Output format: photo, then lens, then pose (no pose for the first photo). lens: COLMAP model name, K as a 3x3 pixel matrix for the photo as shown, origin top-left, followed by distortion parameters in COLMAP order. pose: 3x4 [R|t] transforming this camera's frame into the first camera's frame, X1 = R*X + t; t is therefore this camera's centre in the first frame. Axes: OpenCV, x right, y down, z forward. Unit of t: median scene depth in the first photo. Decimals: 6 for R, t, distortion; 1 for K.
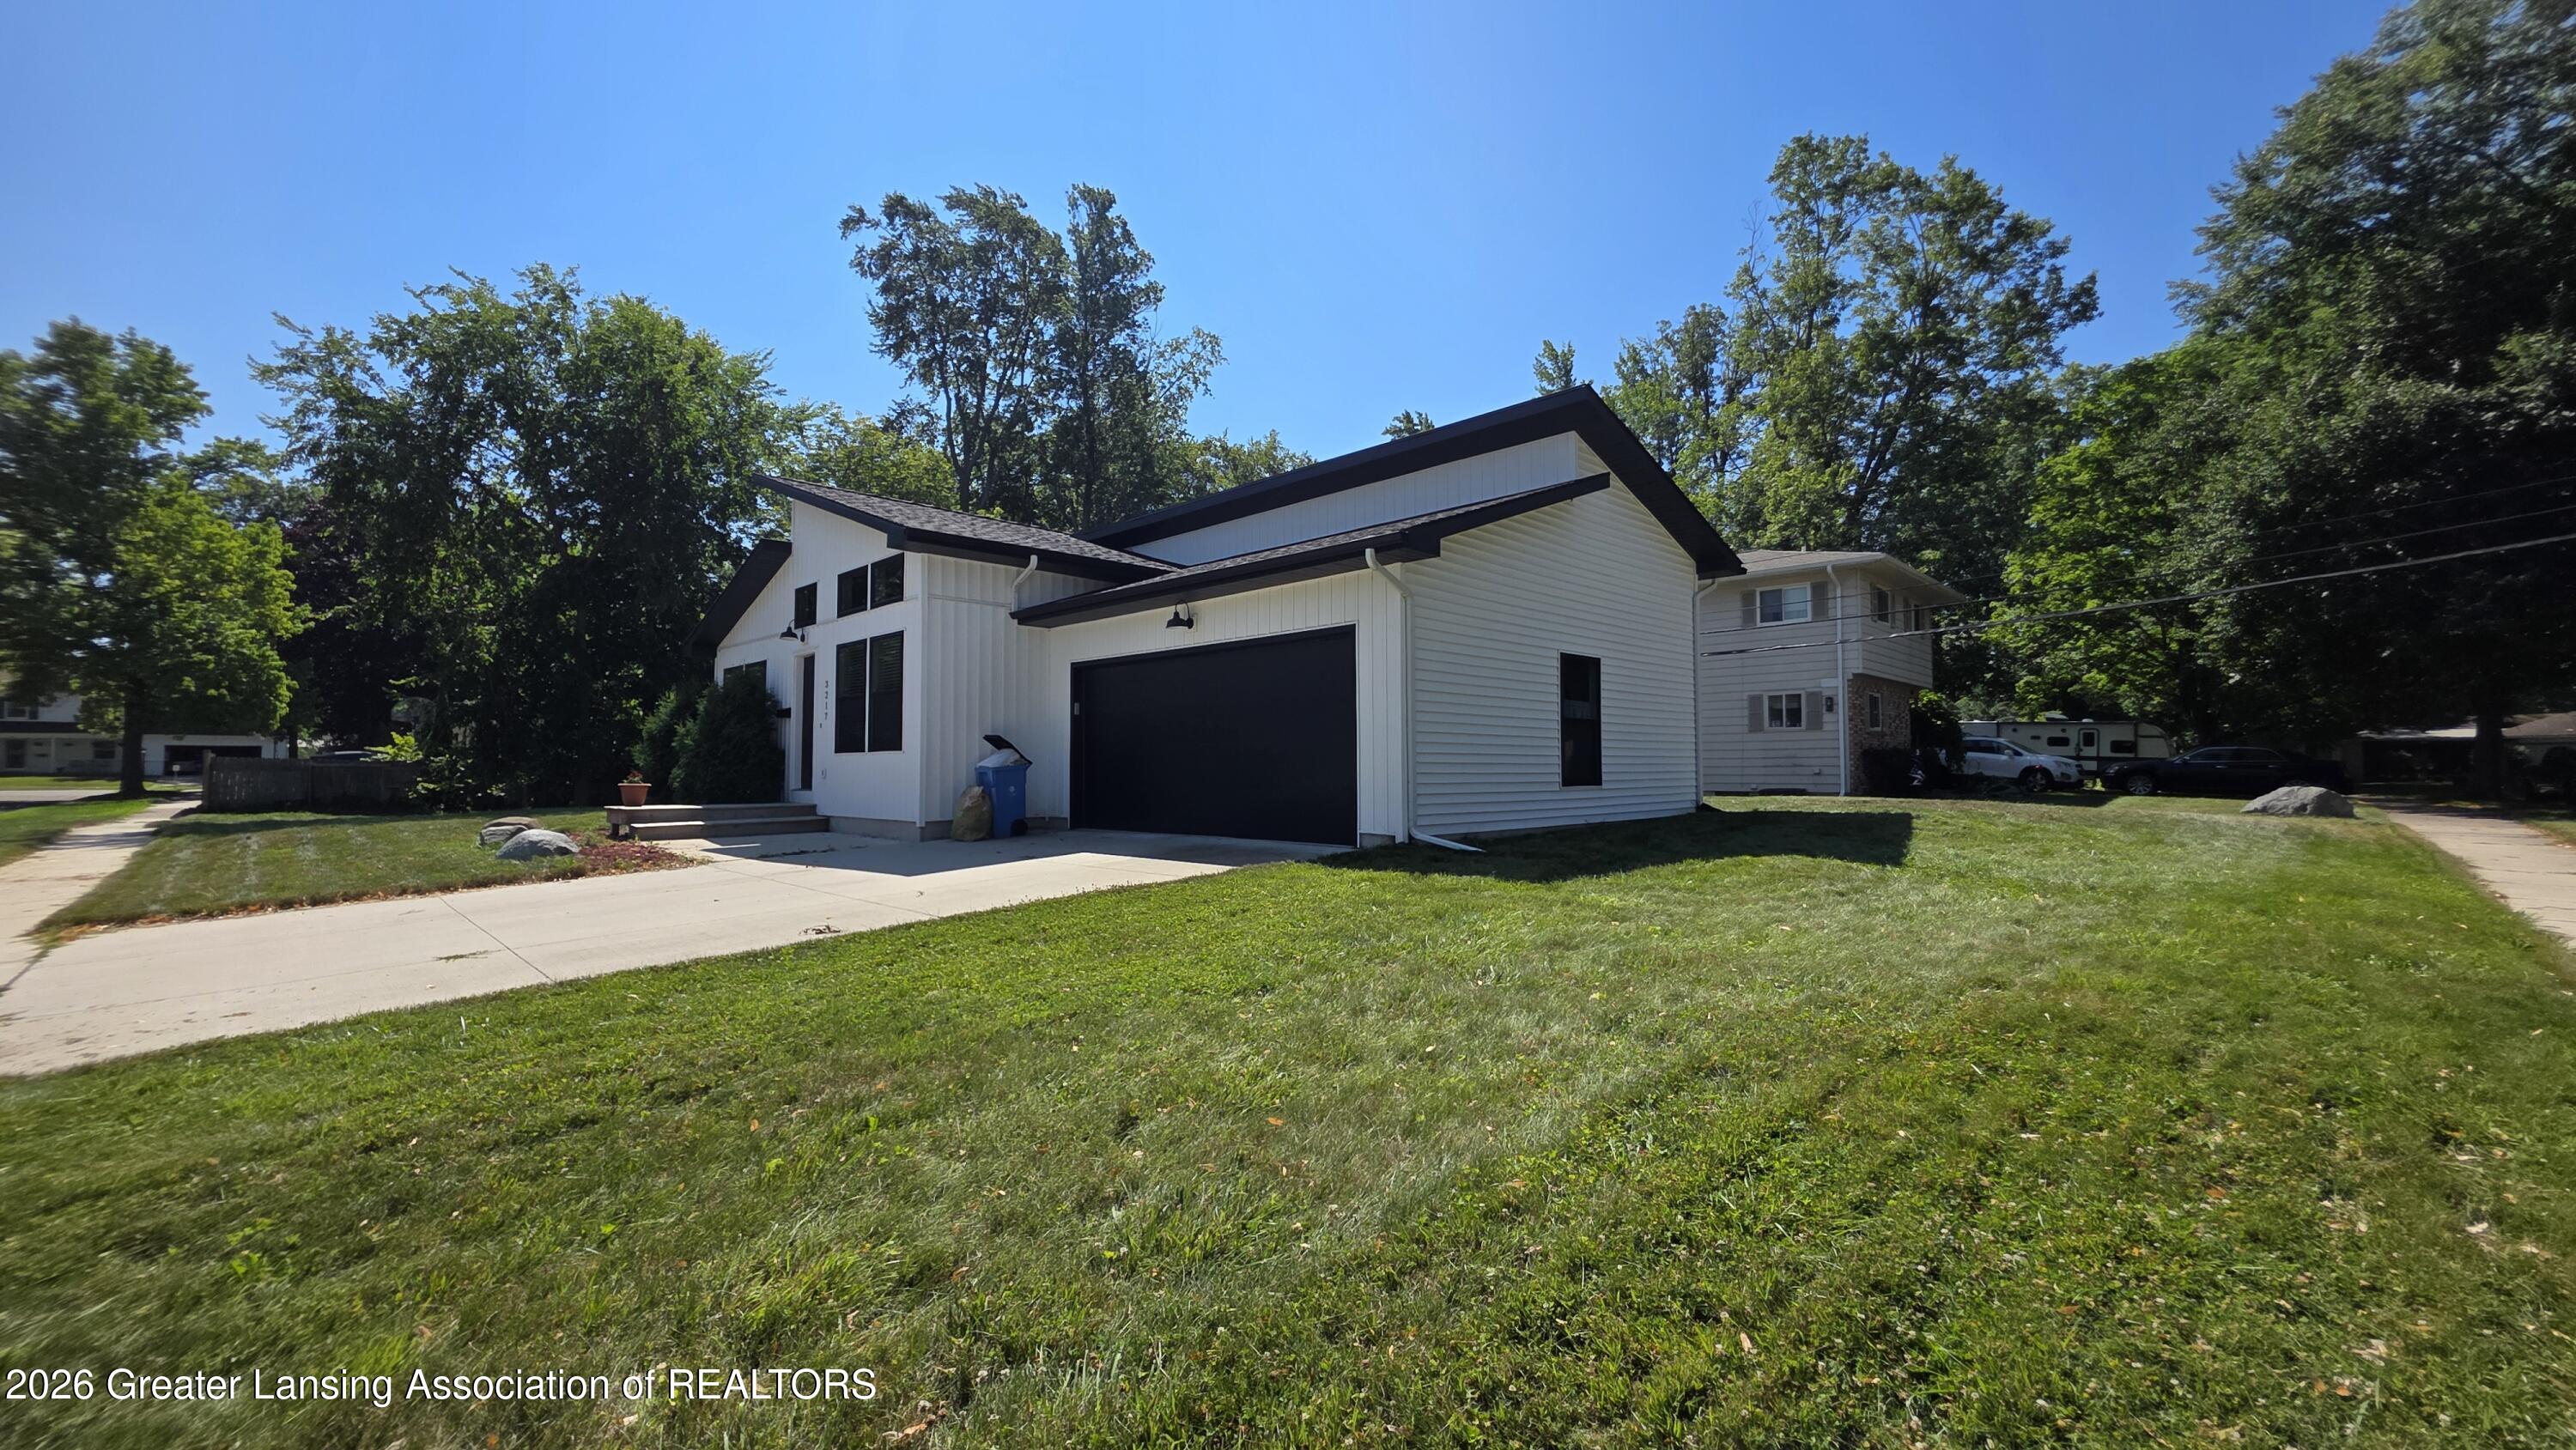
lens RADIAL K [[1038.7, 0, 1282.9], [0, 1038.7, 720.8], [0, 0, 1]] dist [0.000156, 0.000849]
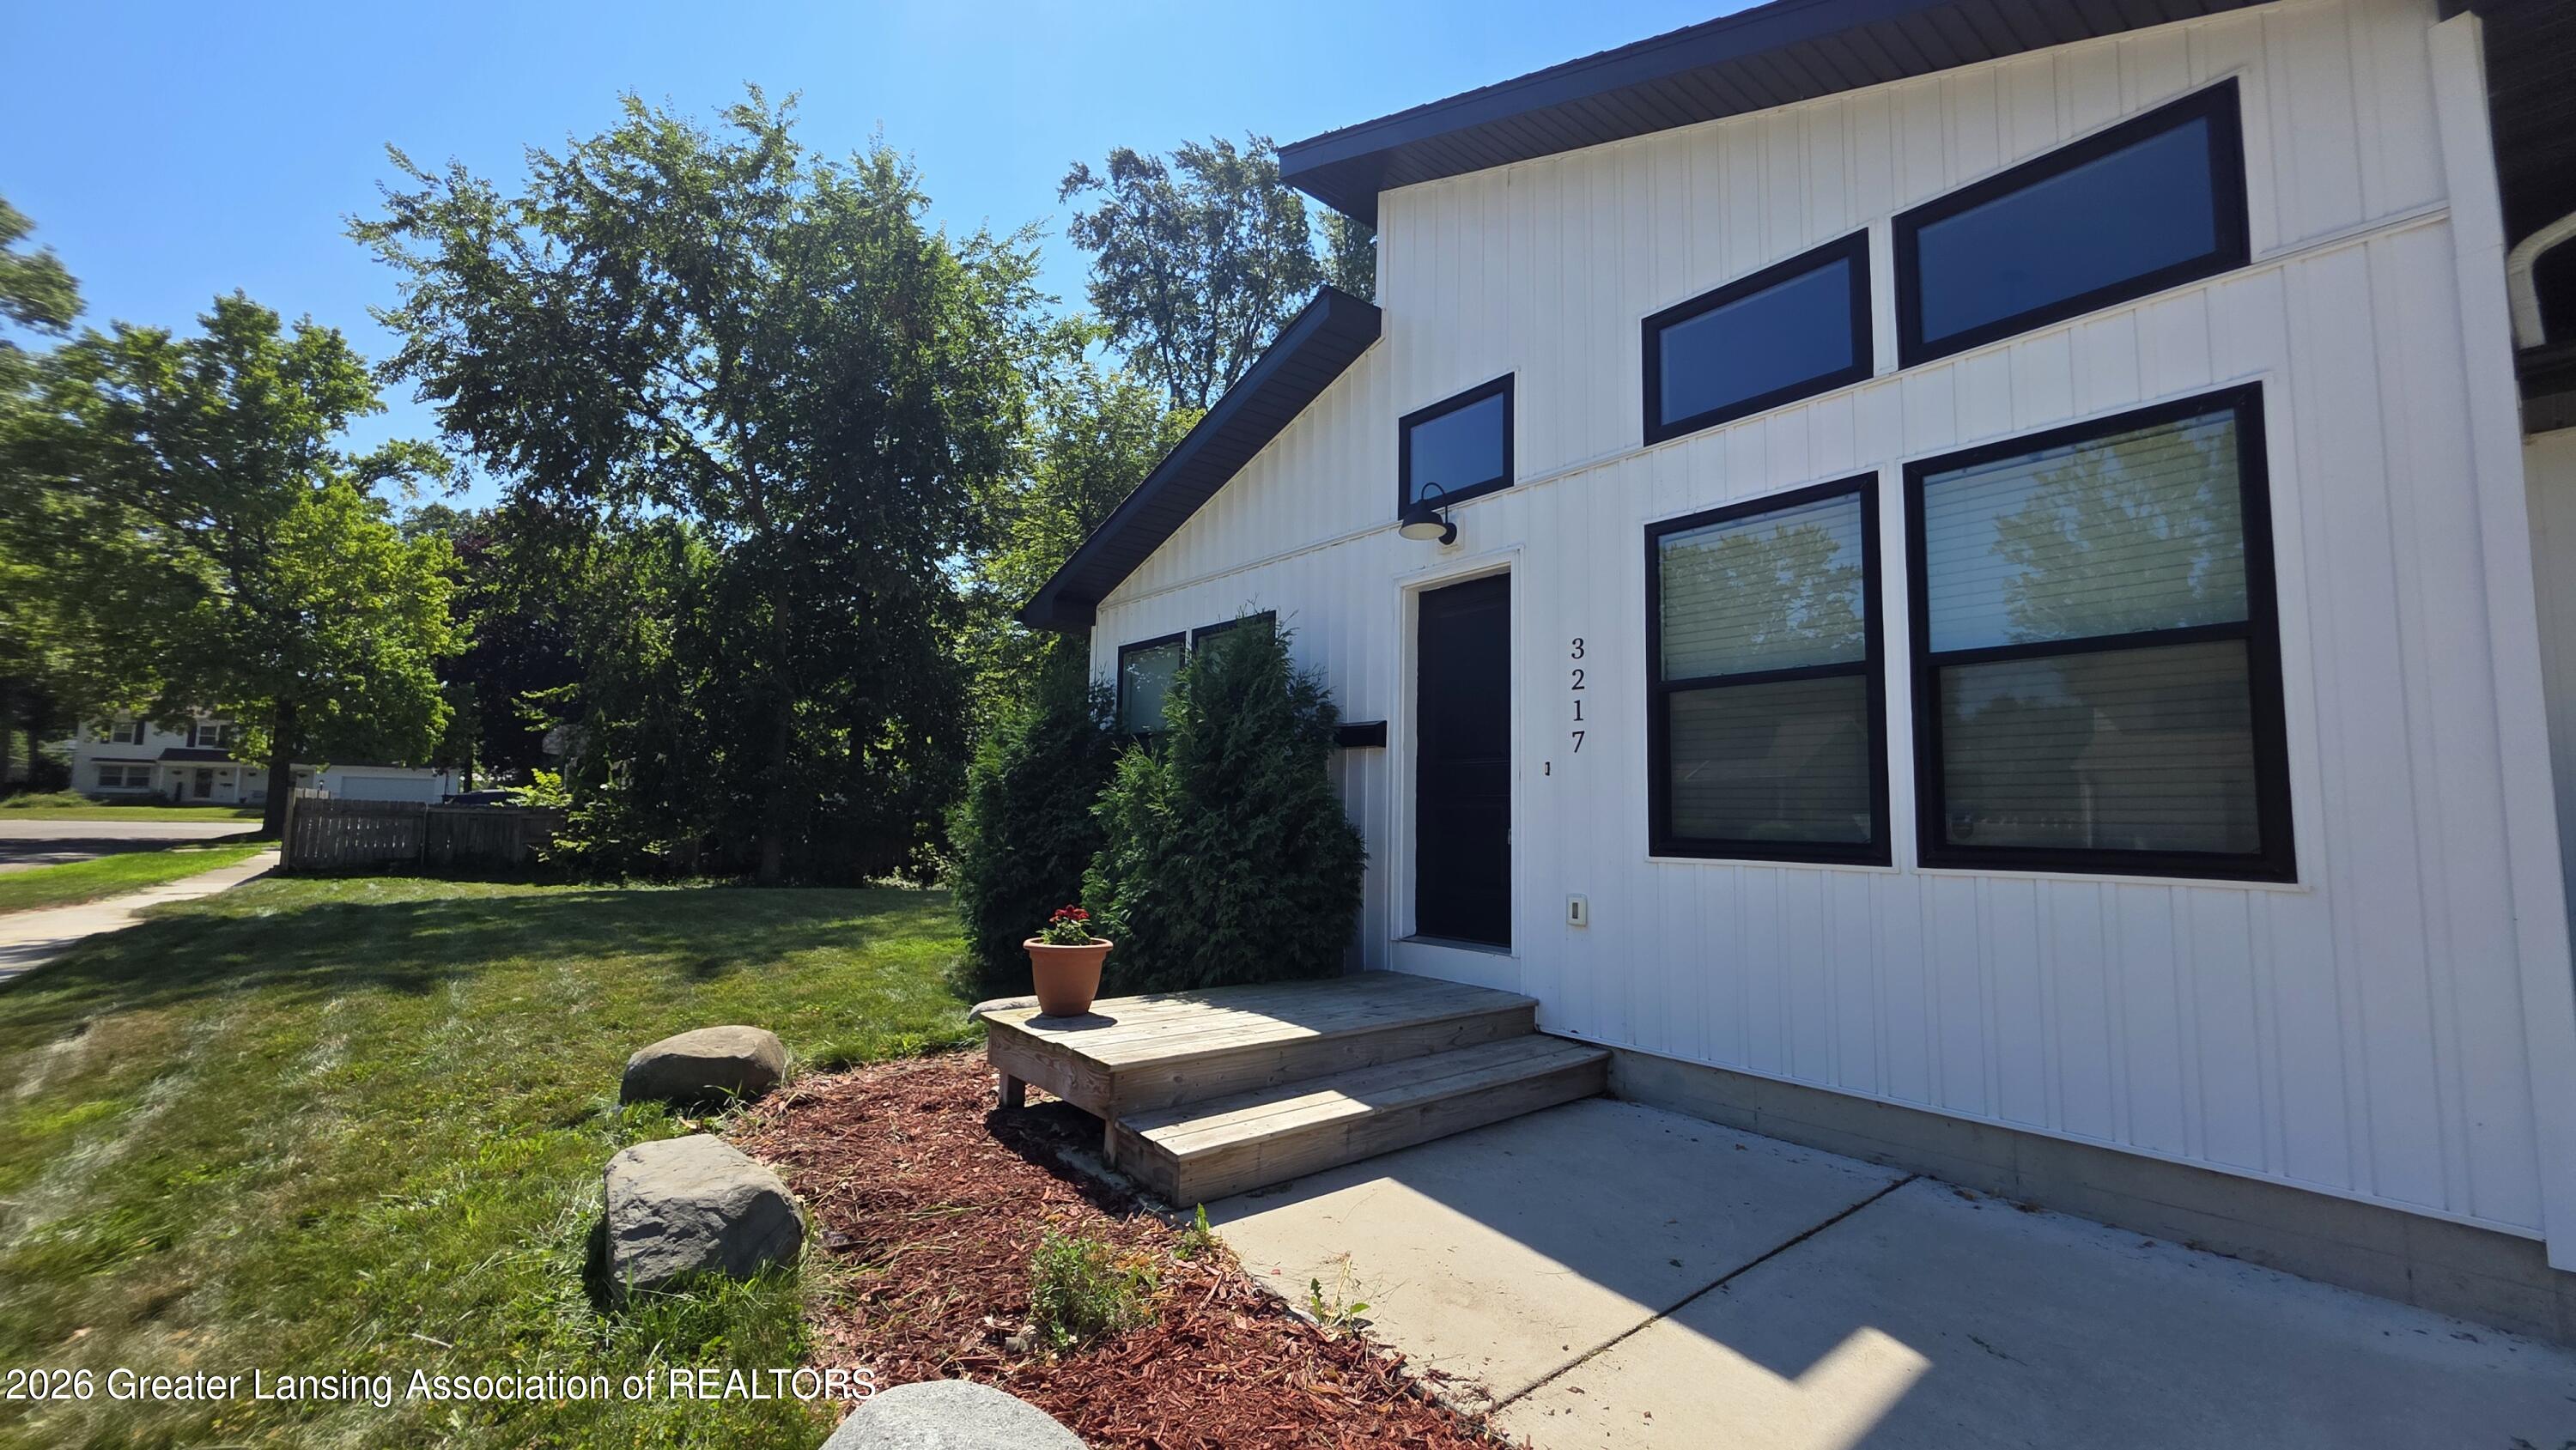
lens RADIAL K [[1038.7, 0, 1291.2], [0, 1038.7, 723.4], [0, 0, 1]] dist [0.000156, 0.000849]
pose [[0.994318, 0.011370, -0.105844, -0.171992], [-0.015962, 0.998963, -0.042642, 0.001729], [0.105250, 0.044089, 0.993468, 0.227358]]
